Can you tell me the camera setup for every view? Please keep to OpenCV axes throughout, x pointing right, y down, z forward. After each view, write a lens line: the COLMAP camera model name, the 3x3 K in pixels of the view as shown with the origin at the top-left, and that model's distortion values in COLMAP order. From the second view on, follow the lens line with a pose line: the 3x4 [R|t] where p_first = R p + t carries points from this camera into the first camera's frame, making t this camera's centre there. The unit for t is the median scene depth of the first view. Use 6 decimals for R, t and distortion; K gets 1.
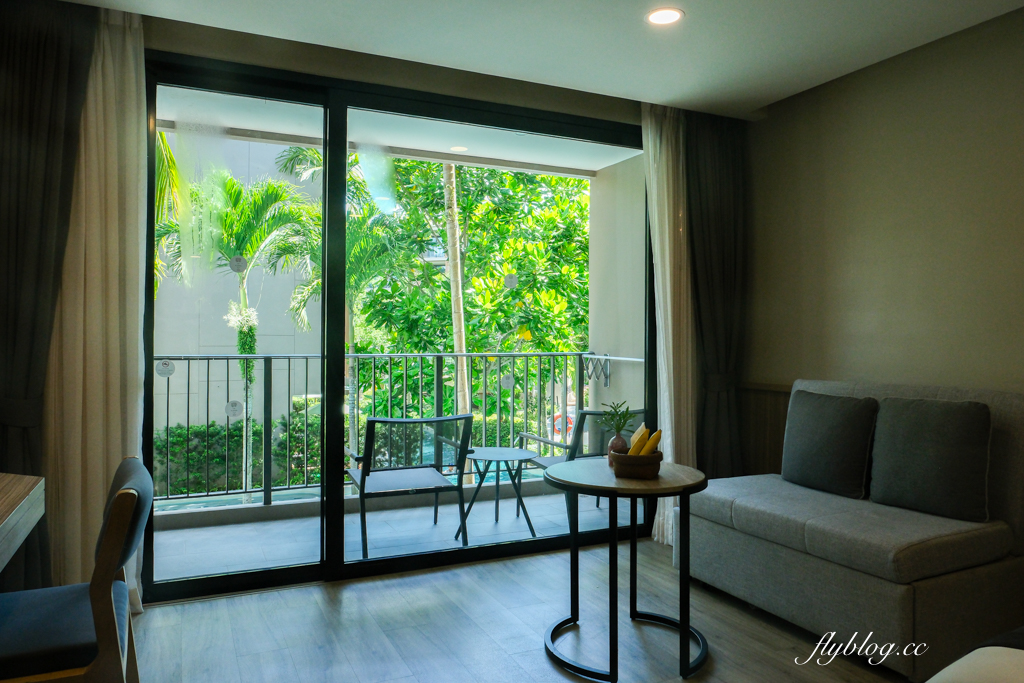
lens RADIAL K [[716.9, 0, 512.4], [0, 716.9, 330.6], [0, 0, 1]] dist [-0.030402, -0.000181]
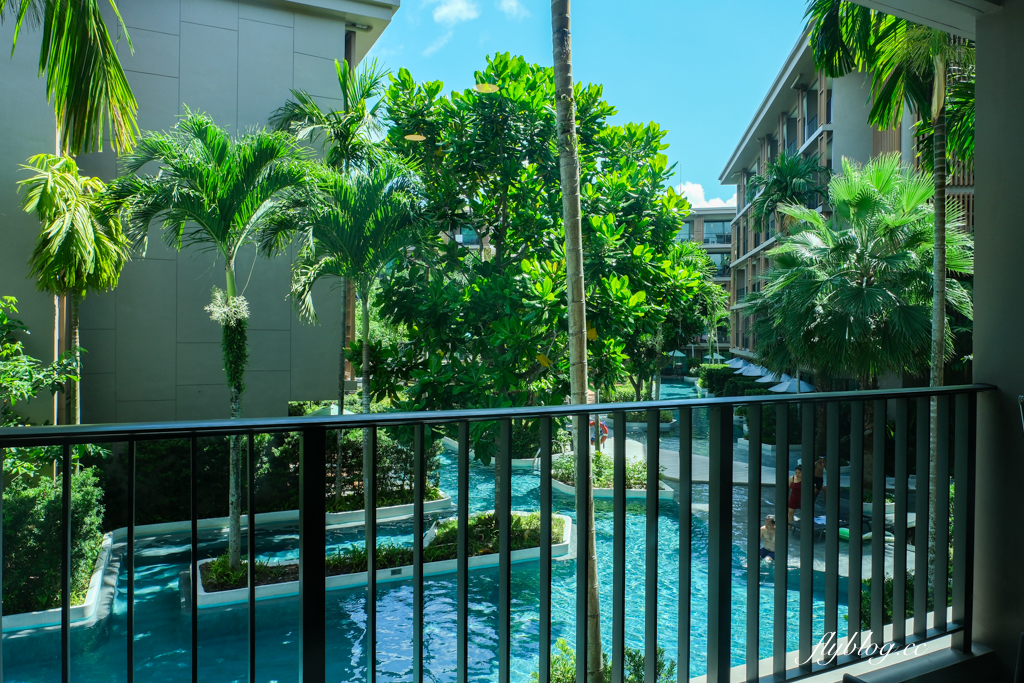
lens RADIAL K [[714.8, 0, 477.3], [0, 714.8, 340.3], [0, 0, 1]] dist [0.005825, 0.001992]
pose [[0.999534, 0.009035, -0.029151, -0.085647], [-0.008300, 0.999647, 0.025233, -0.005516], [0.029368, -0.024980, 0.999256, 0.230774]]
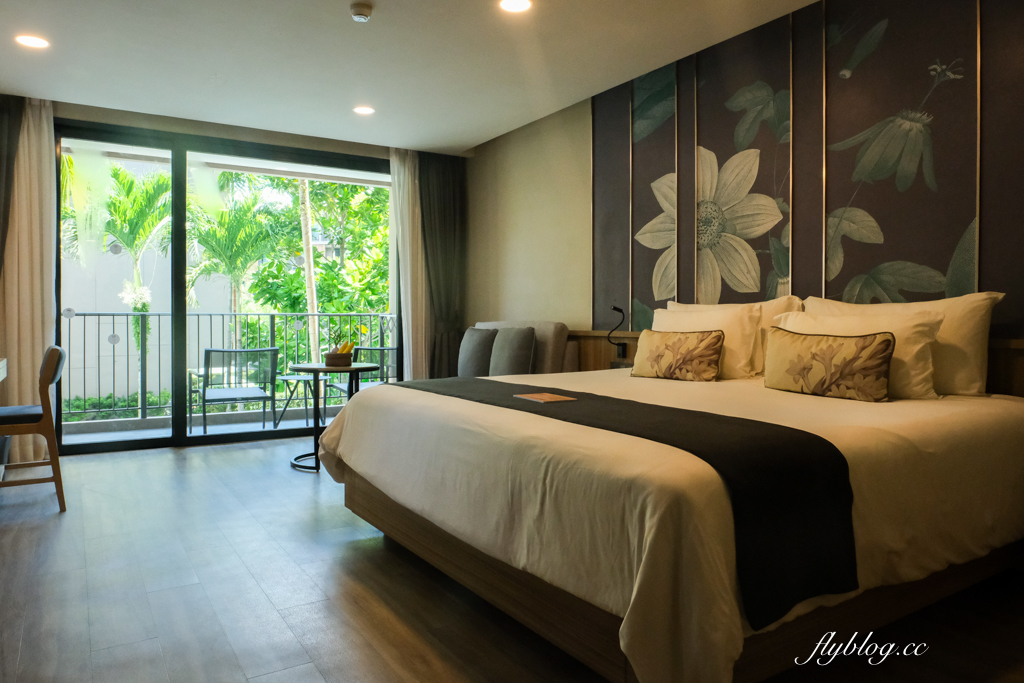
lens RADIAL K [[716.9, 0, 512.4], [0, 716.9, 330.6], [0, 0, 1]] dist [-0.030402, -0.000181]
pose [[0.993459, -0.004715, 0.114091, 0.077830], [0.002248, 0.999761, 0.021745, 0.014248], [-0.114166, -0.021346, 0.993232, -0.168703]]
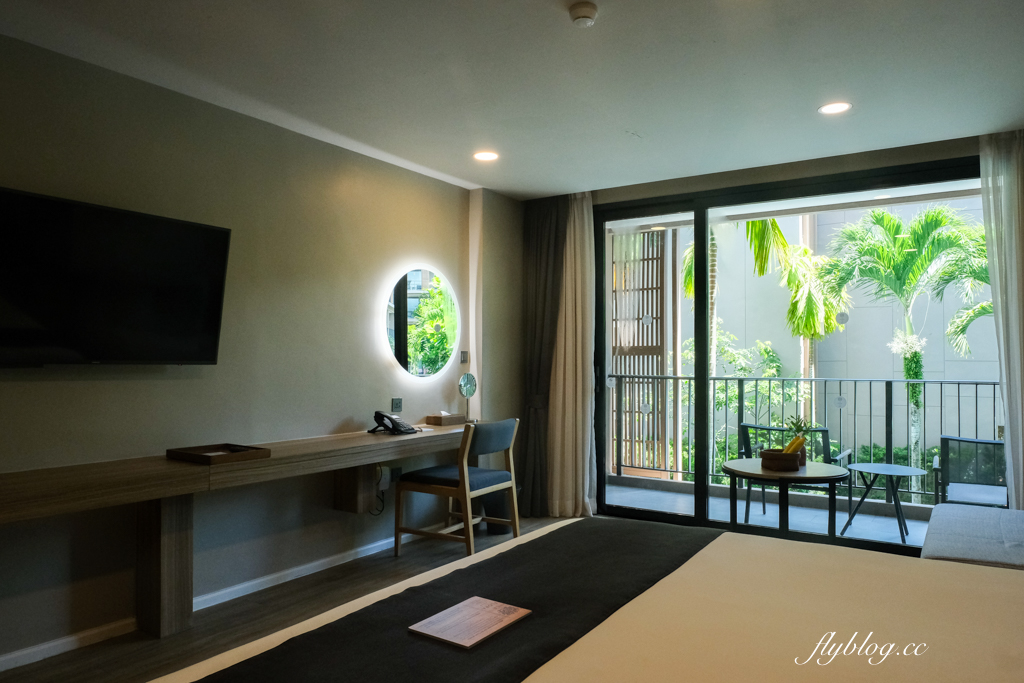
lens RADIAL K [[714.0, 0, 510.0], [0, 714.0, 363.3], [0, 0, 1]] dist [-0.028015, 0.000407]
pose [[0.519755, -0.006473, -0.854291, 0.207091], [0.013446, 0.999909, 0.000604, 0.001281], [0.854209, -0.011801, 0.519795, -0.032832]]
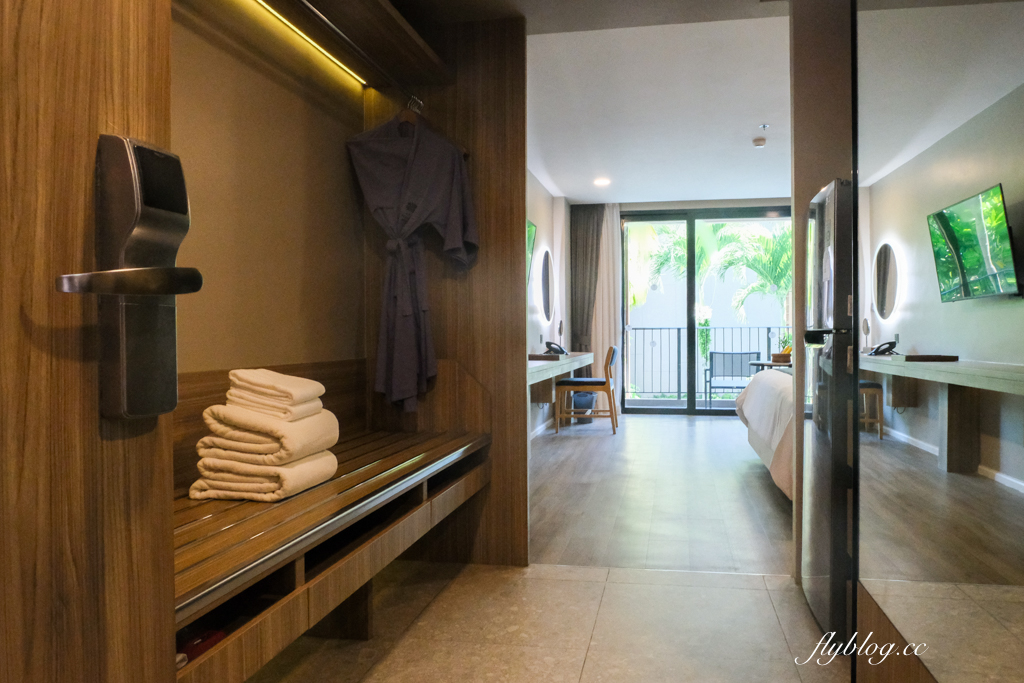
lens RADIAL K [[716.9, 0, 512.4], [0, 716.9, 330.6], [0, 0, 1]] dist [-0.030402, -0.000181]
pose [[0.787661, -0.008997, -0.616044, 0.193017], [0.009572, 0.999951, -0.002365, 0.015579], [0.616035, -0.004034, 0.787708, -0.325128]]
